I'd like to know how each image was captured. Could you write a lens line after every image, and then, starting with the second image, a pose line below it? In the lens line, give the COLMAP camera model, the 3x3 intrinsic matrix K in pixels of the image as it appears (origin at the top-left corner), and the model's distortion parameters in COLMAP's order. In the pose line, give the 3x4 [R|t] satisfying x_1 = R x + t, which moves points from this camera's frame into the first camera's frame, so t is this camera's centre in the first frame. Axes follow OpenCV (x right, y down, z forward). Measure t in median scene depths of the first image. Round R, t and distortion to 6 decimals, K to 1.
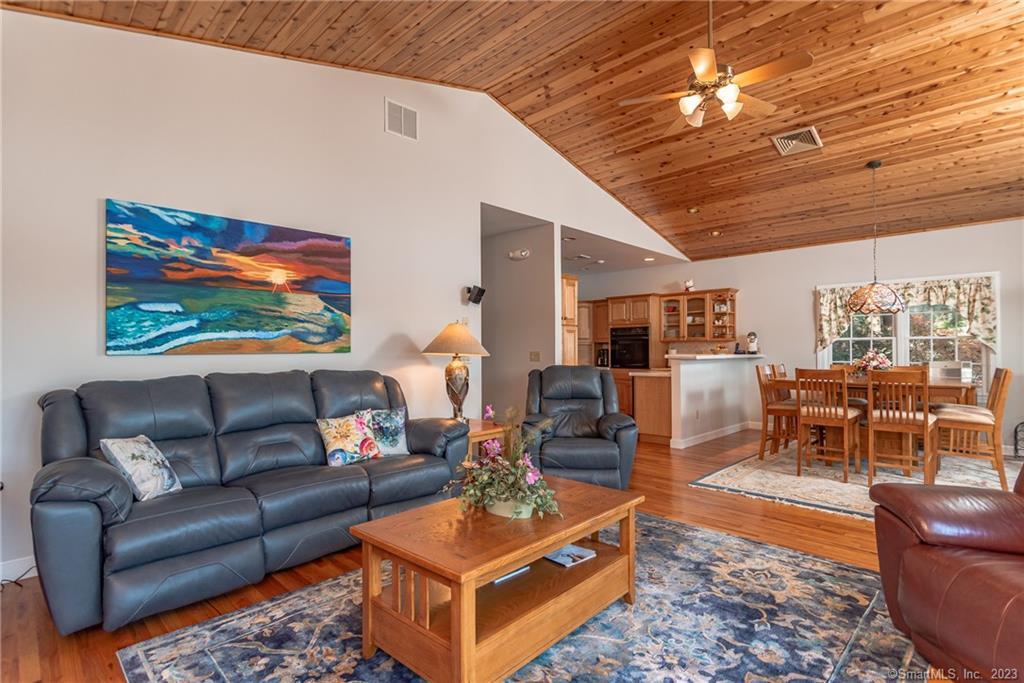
lens RADIAL K [[497.0, 0, 507.1], [0, 497.0, 343.0], [0, 0, 1]] dist [-0.000036, 0.002789]
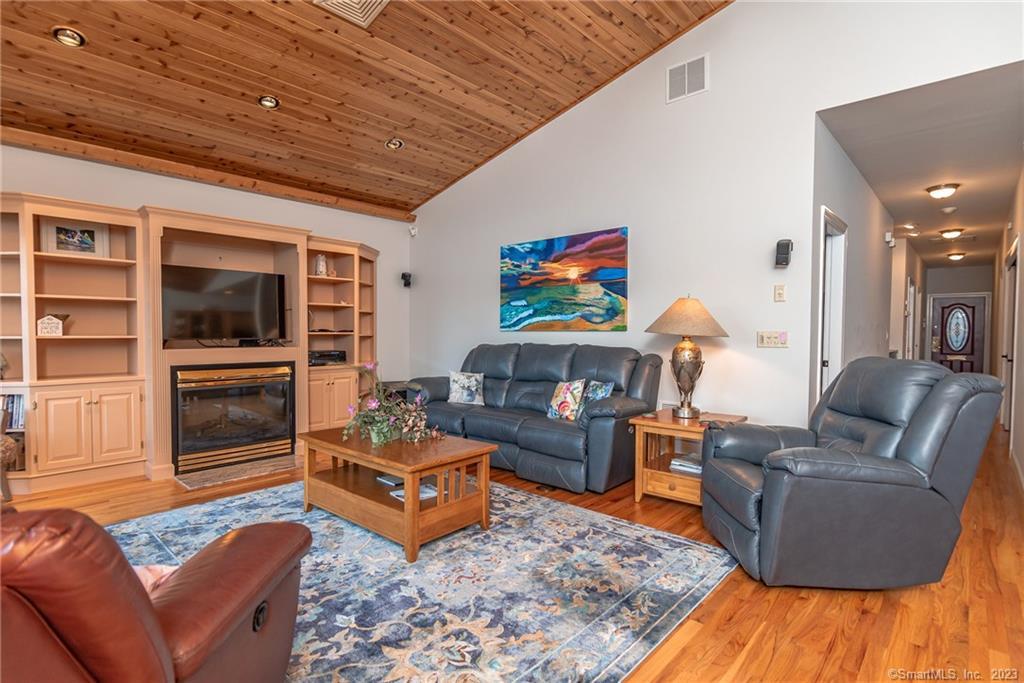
lens RADIAL K [[497.0, 0, 515.0], [0, 497.0, 346.0], [0, 0, 1]] dist [-0.000036, 0.002789]
pose [[0.059240, 0.037370, -0.997544, 0.621568], [0.010496, 0.999221, 0.038056, 0.006387], [0.998189, -0.012724, 0.058801, 0.546673]]
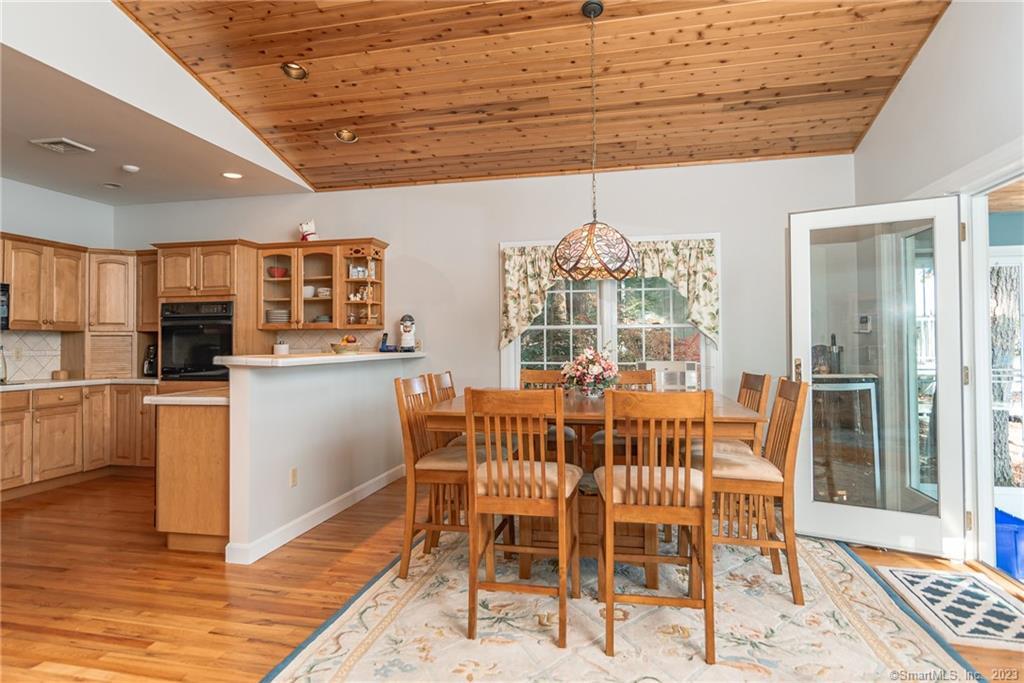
lens RADIAL K [[603.7, 0, 494.0], [0, 603.7, 332.3], [0, 0, 1]] dist [0.000461, 0.000971]
pose [[0.848354, 0.007836, 0.529371, 0.300546], [-0.004803, 0.999963, -0.007104, 0.005134], [-0.529407, 0.003484, 0.848361, 0.504299]]
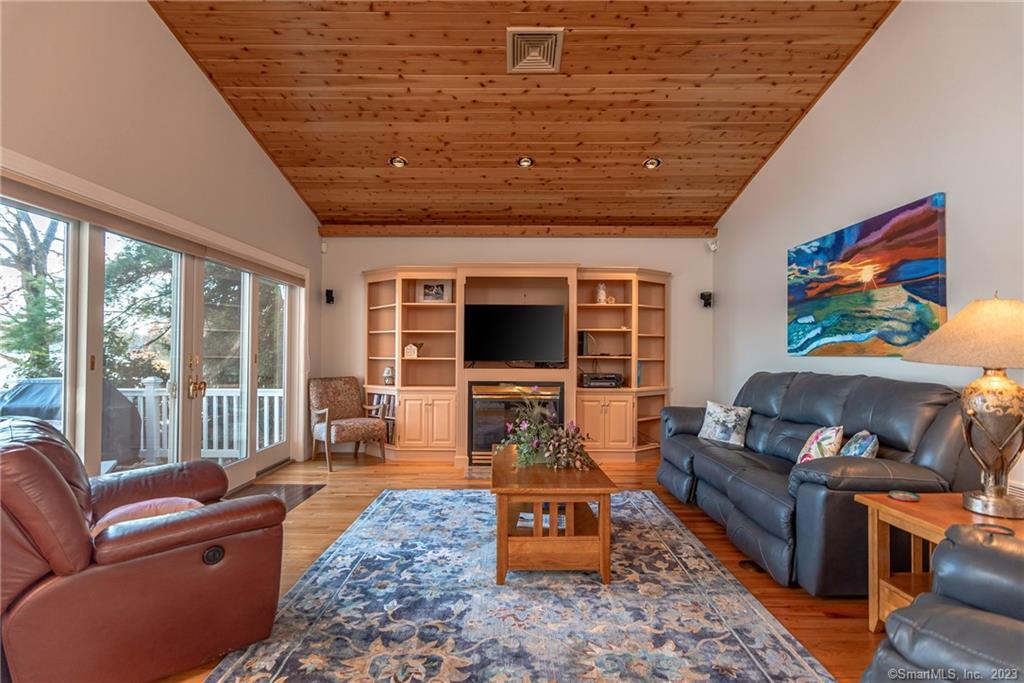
lens RADIAL K [[497.0, 0, 520.6], [0, 497.0, 344.5], [0, 0, 1]] dist [-0.000036, 0.002789]
pose [[-0.696039, -0.010101, -0.717933, 0.471685], [0.008581, 0.999713, -0.022385, 0.009913], [0.717952, -0.021742, -0.695753, 0.845035]]
